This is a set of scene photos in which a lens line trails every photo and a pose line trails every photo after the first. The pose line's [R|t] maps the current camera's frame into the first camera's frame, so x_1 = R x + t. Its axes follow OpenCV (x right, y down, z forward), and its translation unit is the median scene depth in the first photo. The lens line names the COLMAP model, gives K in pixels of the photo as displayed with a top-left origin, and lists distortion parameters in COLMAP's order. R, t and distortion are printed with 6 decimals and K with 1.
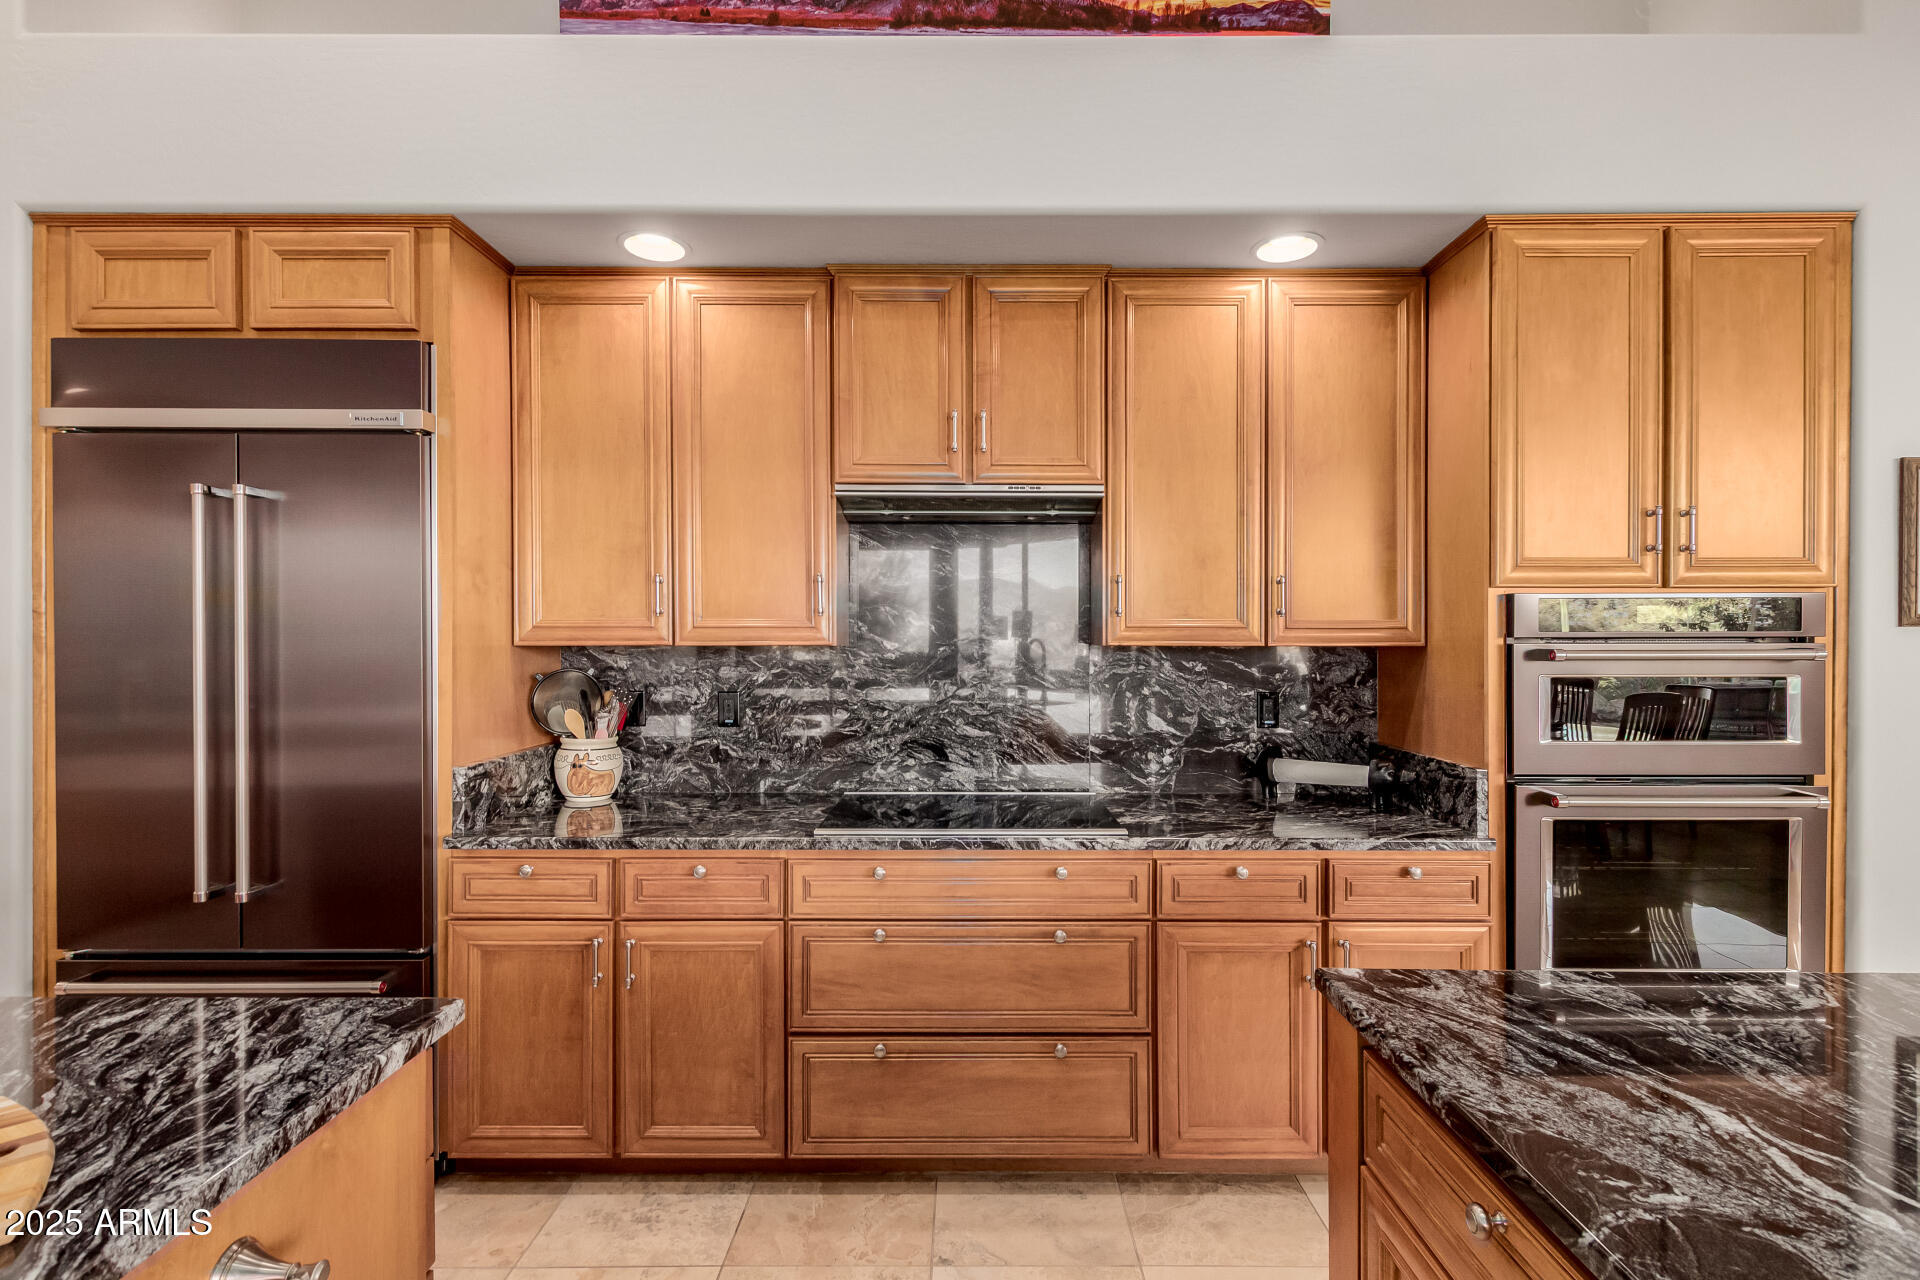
lens RADIAL K [[869.0, 0, 959.7], [0, 869.0, 634.9], [0, 0, 1]] dist [0.009898, -0.003618]
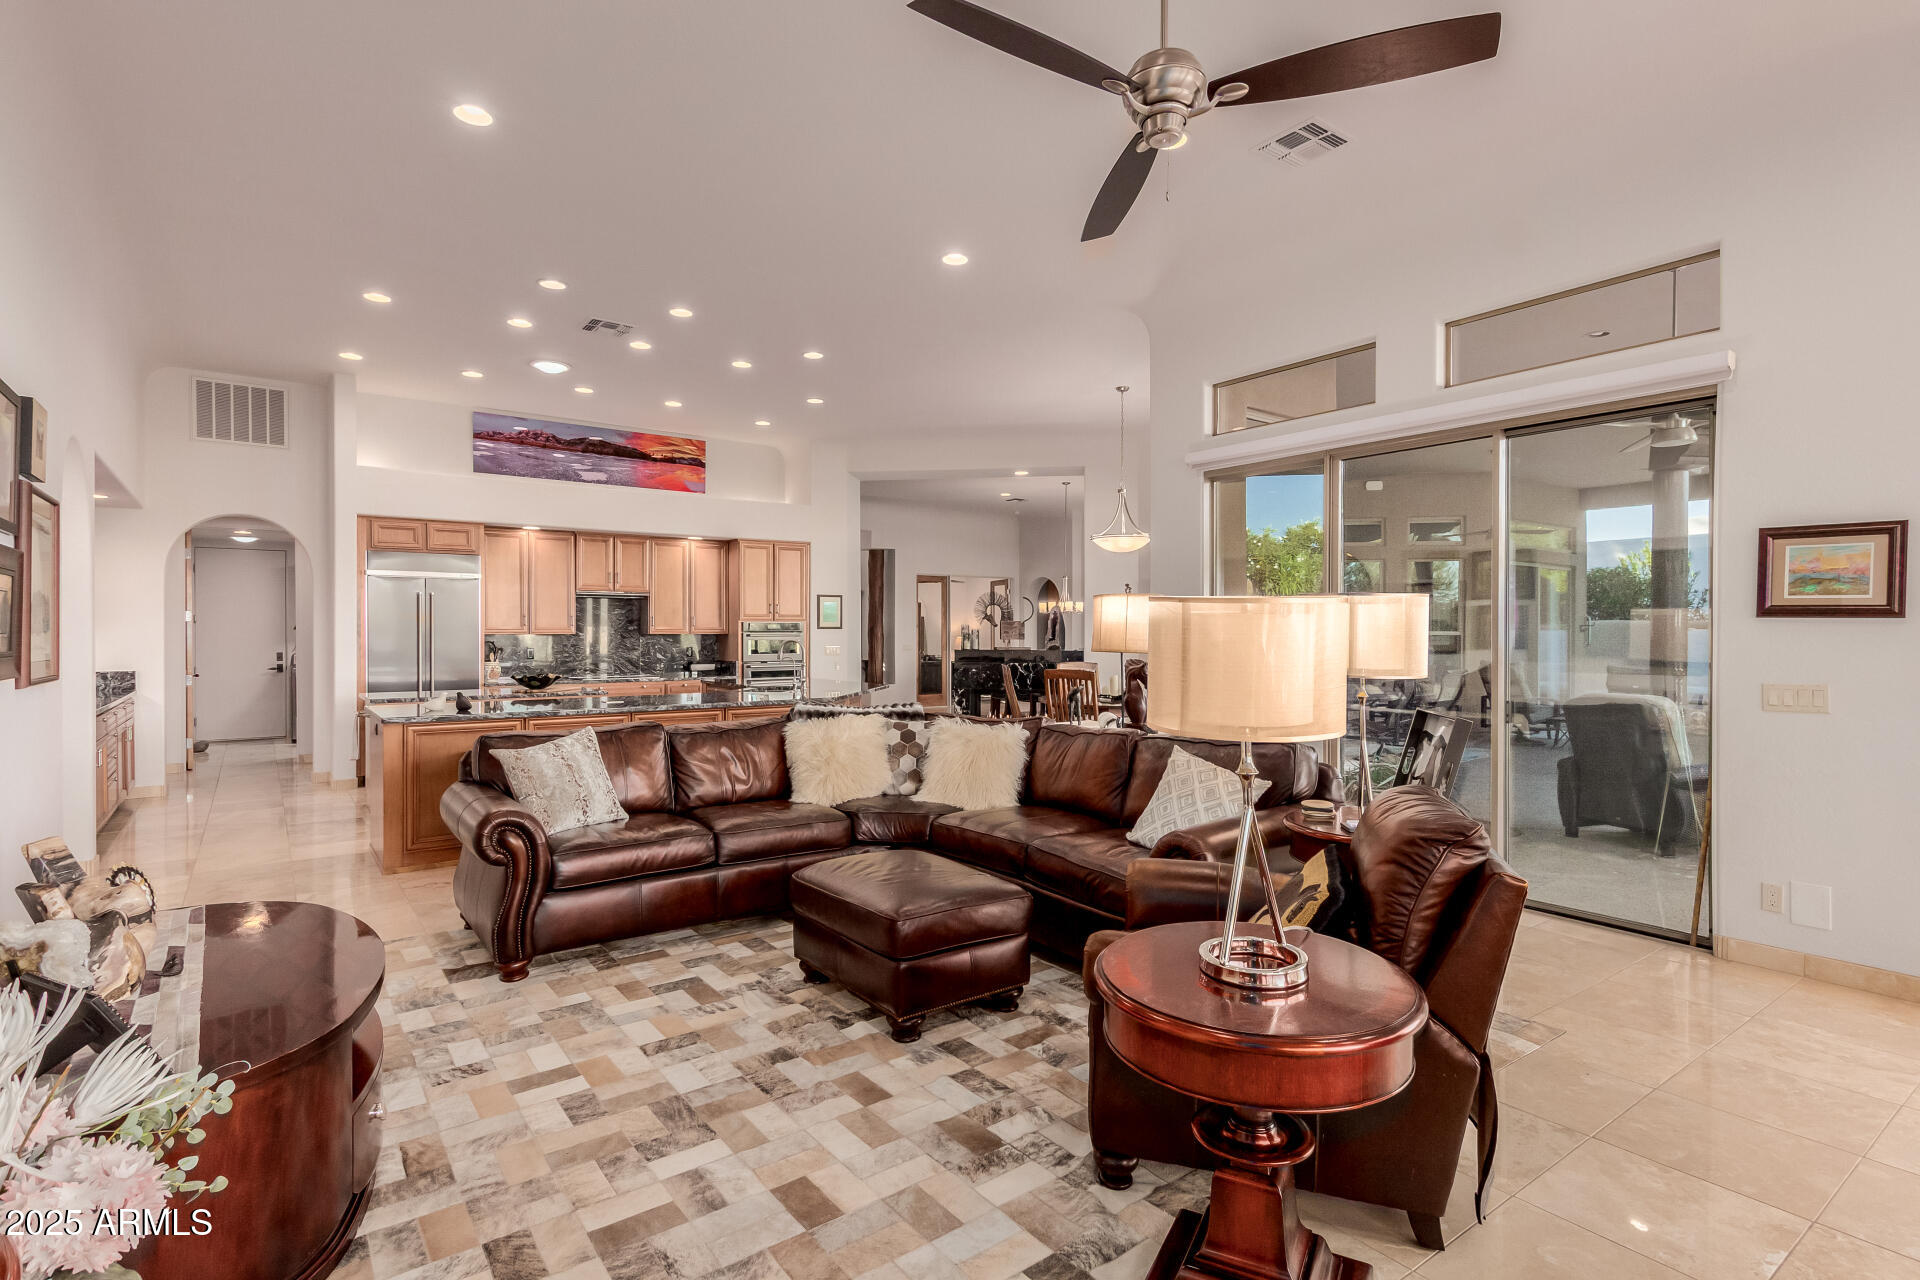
lens RADIAL K [[948.2, 0, 955.0], [0, 948.2, 630.9], [0, 0, 1]] dist [0.001247, -0.000206]
pose [[0.812322, 0.002183, 0.583206, -1.240662], [-0.001053, 0.999997, -0.002276, 0.008780], [-0.583209, 0.001235, 0.812321, -3.360610]]
